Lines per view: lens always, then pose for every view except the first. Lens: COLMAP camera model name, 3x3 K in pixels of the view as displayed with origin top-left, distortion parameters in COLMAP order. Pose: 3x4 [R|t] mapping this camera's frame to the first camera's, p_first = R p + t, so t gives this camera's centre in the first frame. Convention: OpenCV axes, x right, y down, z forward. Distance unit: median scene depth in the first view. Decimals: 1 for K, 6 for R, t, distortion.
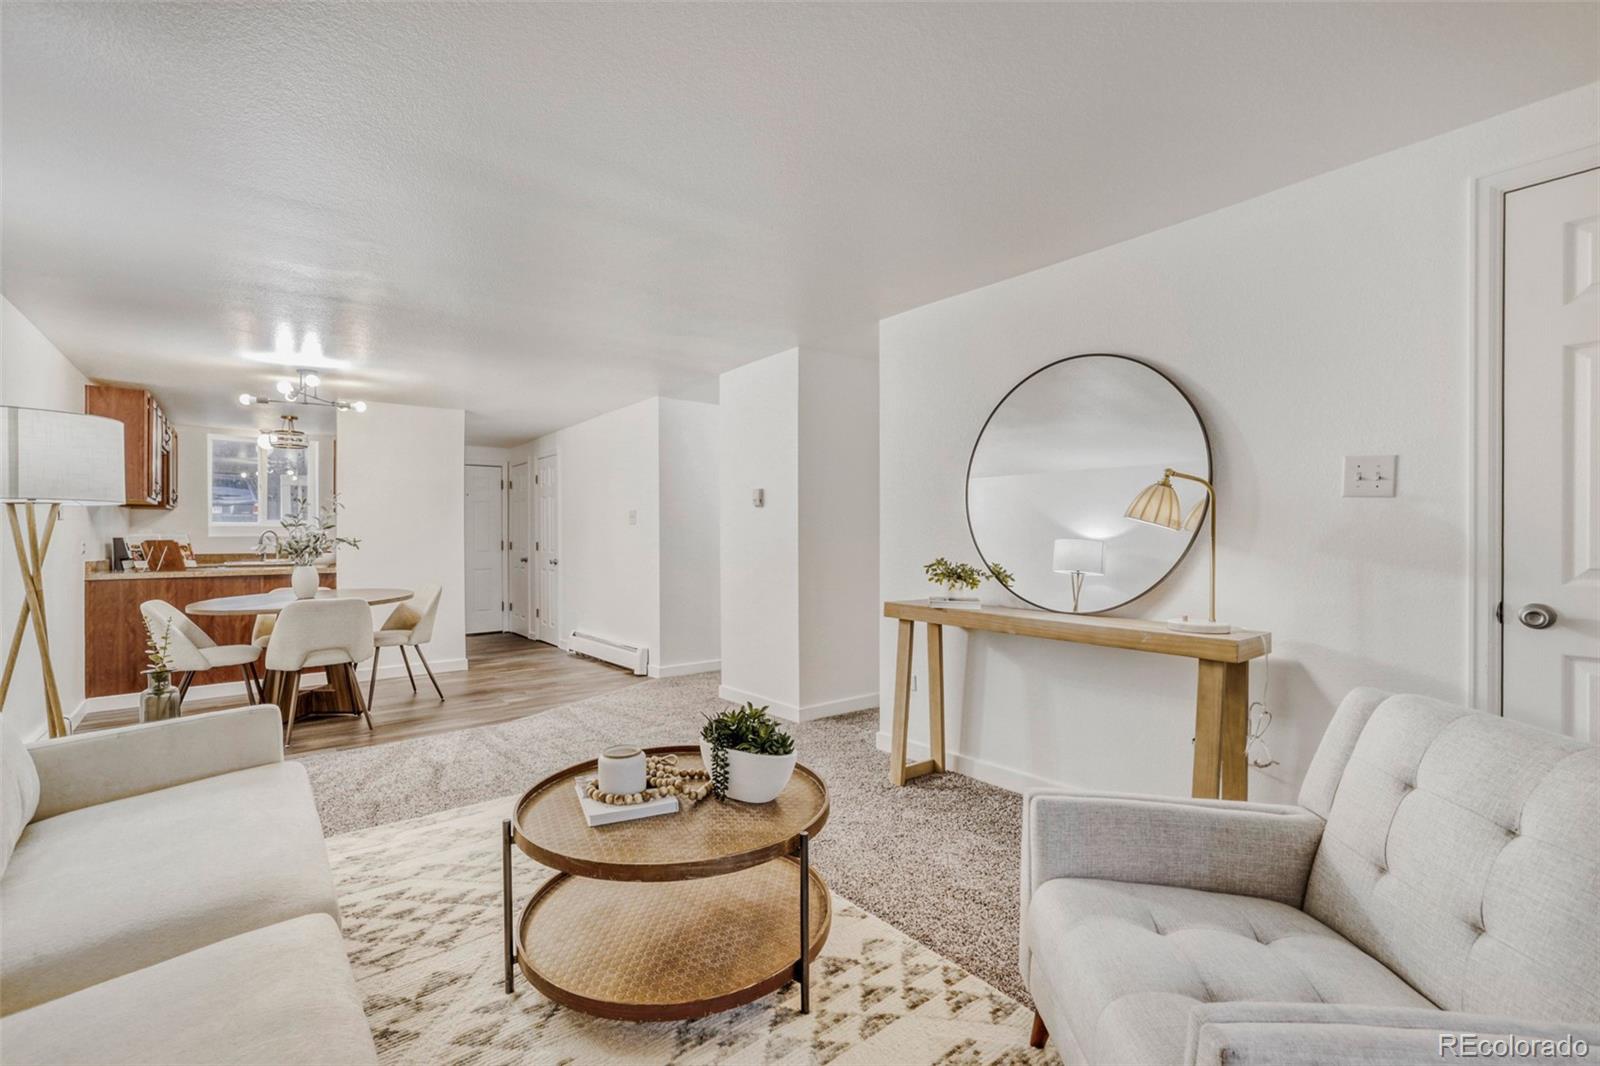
lens RADIAL K [[685.5, 0, 793.5], [0, 685.5, 536.8], [0, 0, 1]] dist [-0.032451, 0.014887]
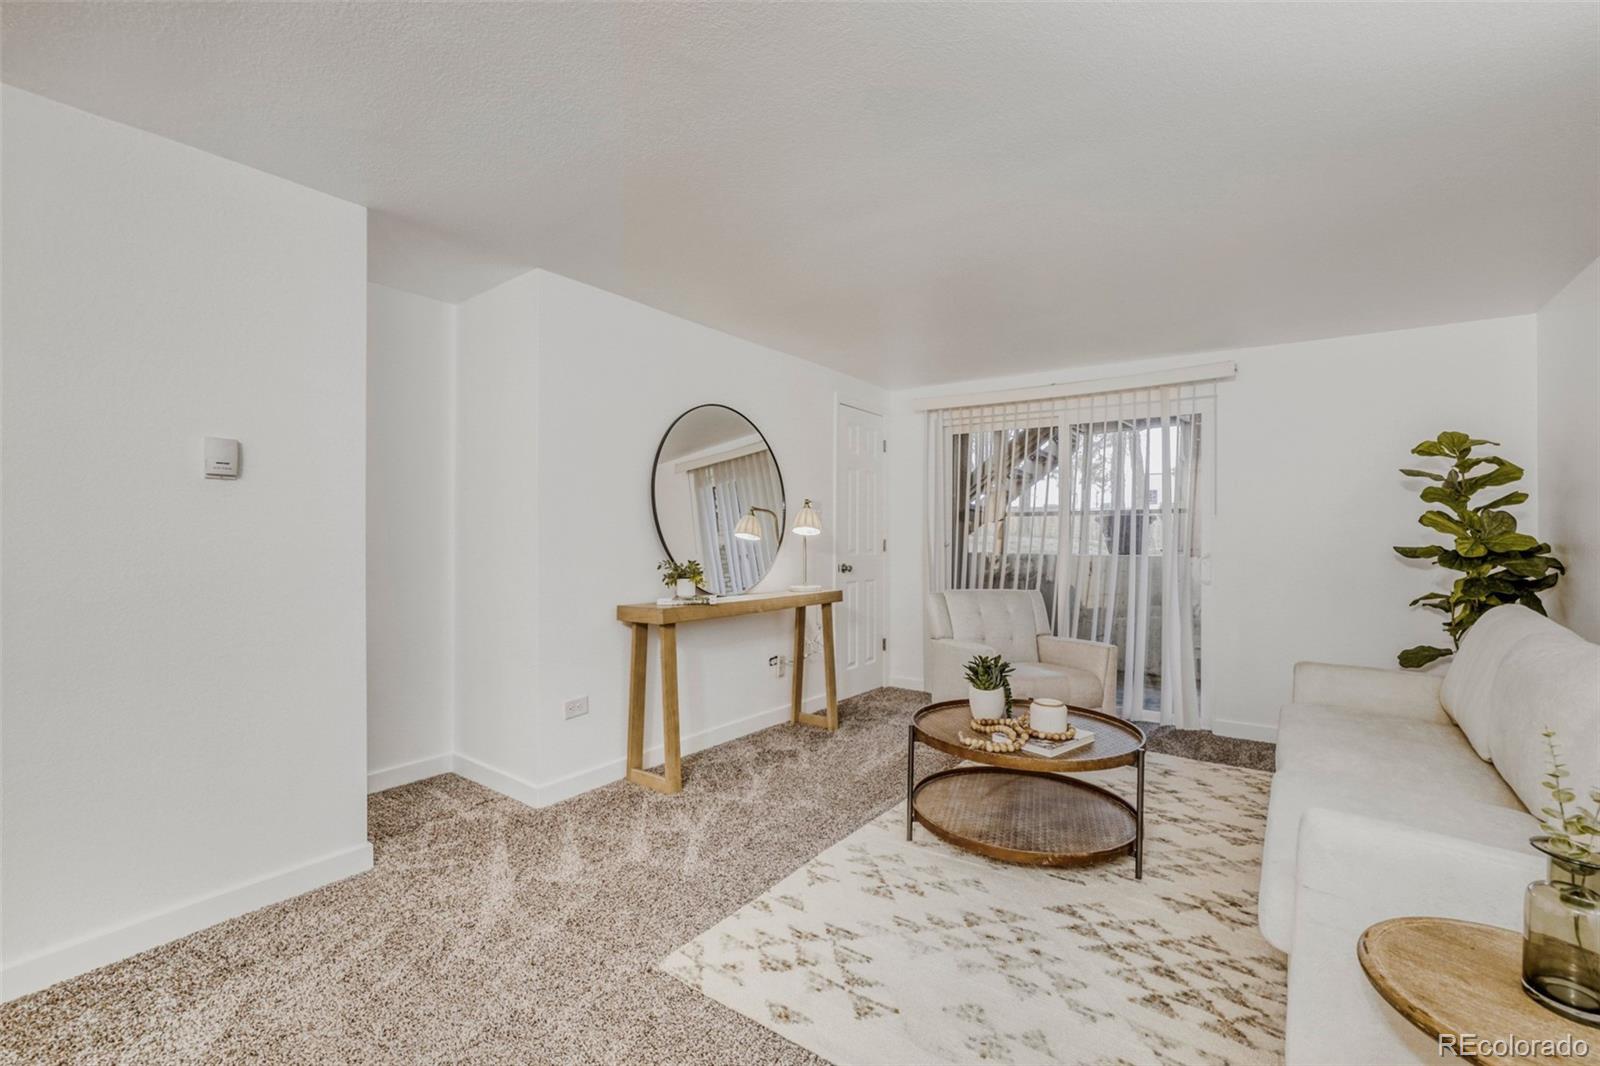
lens RADIAL K [[685.5, 0, 793.5], [0, 685.5, 536.8], [0, 0, 1]] dist [-0.032451, 0.014887]
pose [[-0.248097, 0.000796, 0.968735, -0.547098], [0.003715, 0.999993, 0.000130, -0.002262], [-0.968728, 0.003631, -0.248098, 0.704217]]
